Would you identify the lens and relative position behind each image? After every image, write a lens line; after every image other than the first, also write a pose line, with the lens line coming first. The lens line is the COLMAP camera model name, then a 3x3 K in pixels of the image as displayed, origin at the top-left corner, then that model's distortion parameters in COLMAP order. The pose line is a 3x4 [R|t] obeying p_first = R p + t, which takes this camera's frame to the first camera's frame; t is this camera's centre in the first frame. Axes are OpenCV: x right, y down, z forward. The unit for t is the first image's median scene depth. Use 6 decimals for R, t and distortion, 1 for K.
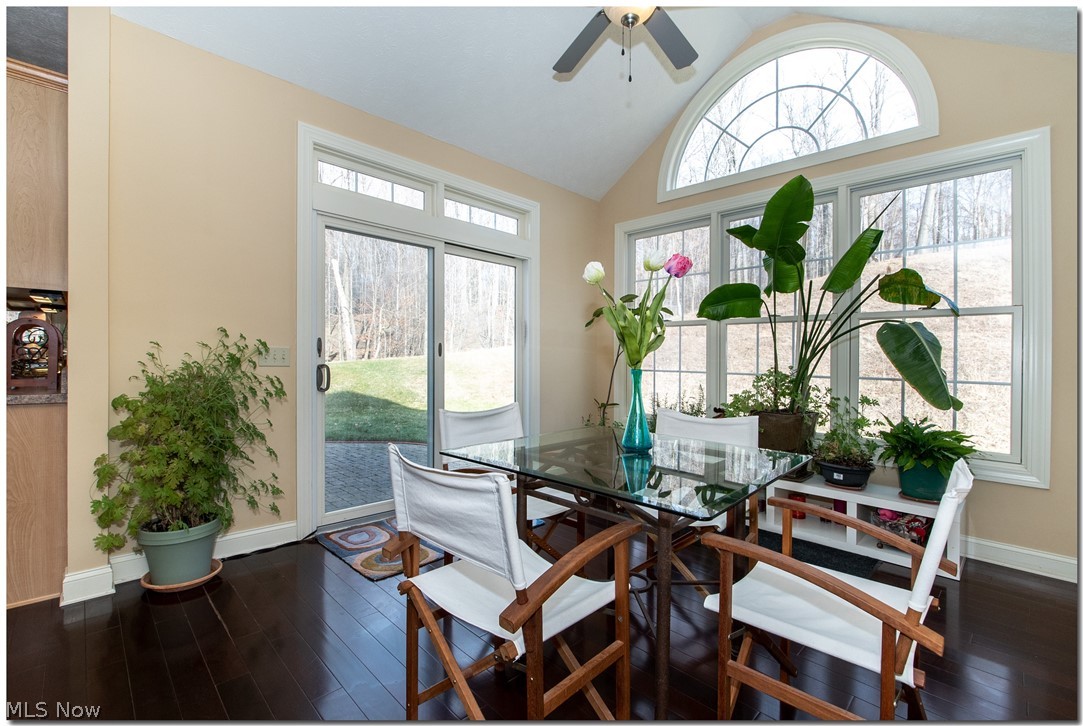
lens RADIAL K [[475.5, 0, 540.5], [0, 475.5, 359.6], [0, 0, 1]] dist [0.000976, -0.000205]
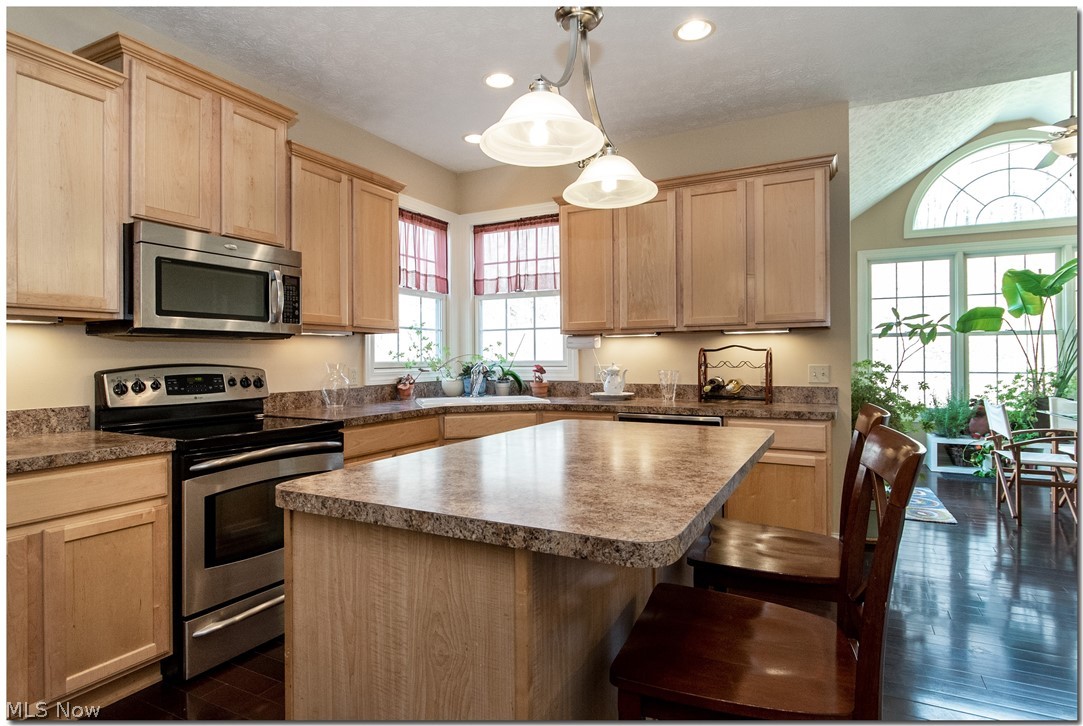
lens RADIAL K [[583.3, 0, 541.5], [0, 583.3, 363.0], [0, 0, 1]] dist [-0.034935, -0.000341]
pose [[0.951287, -0.026033, 0.307206, -1.531634], [0.024235, 0.999660, 0.009668, -0.049412], [-0.307353, -0.001752, 0.951594, -0.214769]]
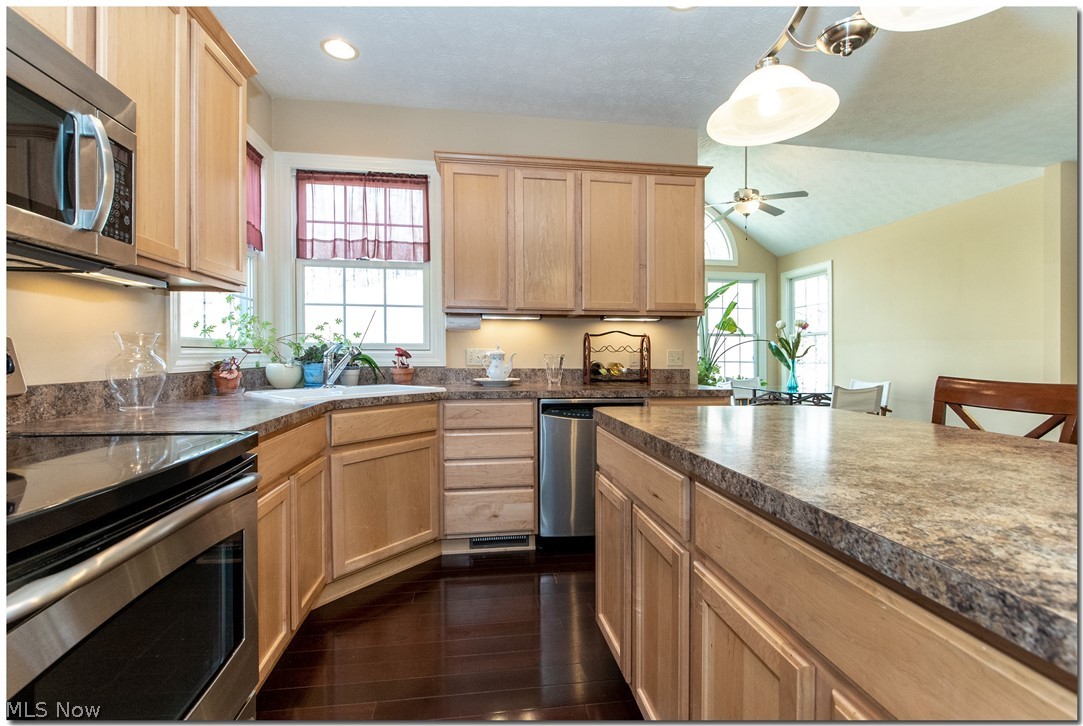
lens RADIAL K [[486.4, 0, 552.8], [0, 486.4, 359.8], [0, 0, 1]] dist [-0.013844, -0.000934]
pose [[0.584195, -0.023351, 0.811277, -1.722880], [0.008356, 0.999706, 0.022757, -0.027702], [-0.811570, -0.006515, 0.584218, 0.271302]]
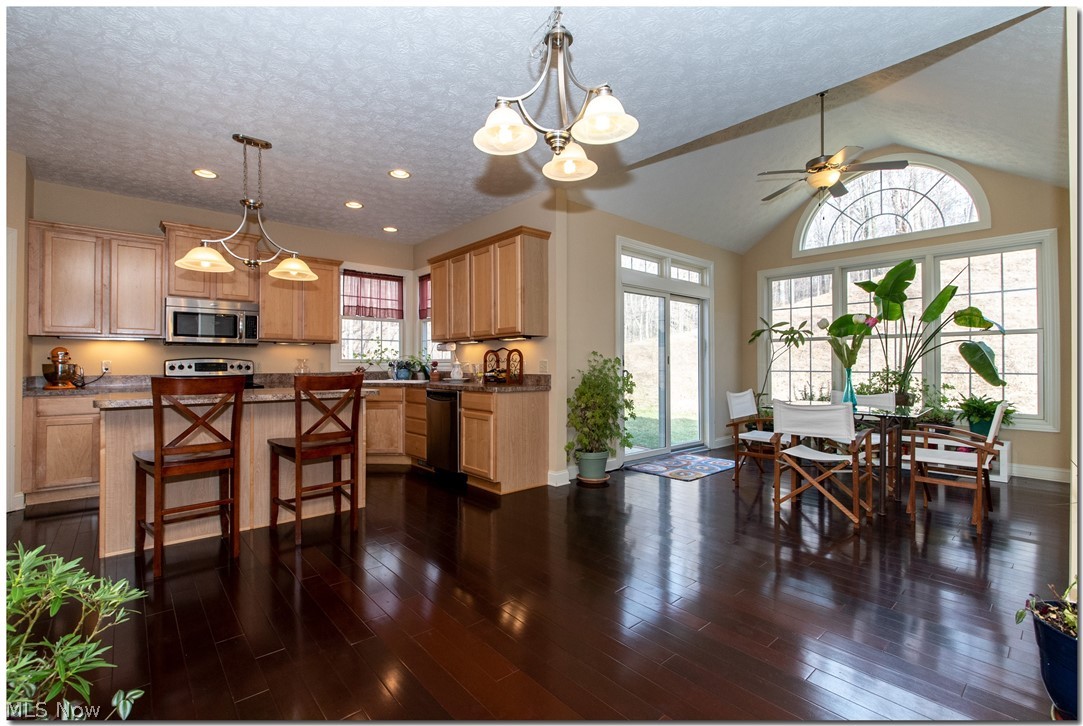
lens RADIAL K [[480.3, 0, 538.9], [0, 480.3, 366.9], [0, 0, 1]] dist [-0.000993, -0.000498]
pose [[0.998225, -0.017485, -0.056934, -0.622833], [0.017552, 0.999846, 0.000682, -0.005863], [0.056913, -0.001680, 0.998378, -0.730714]]
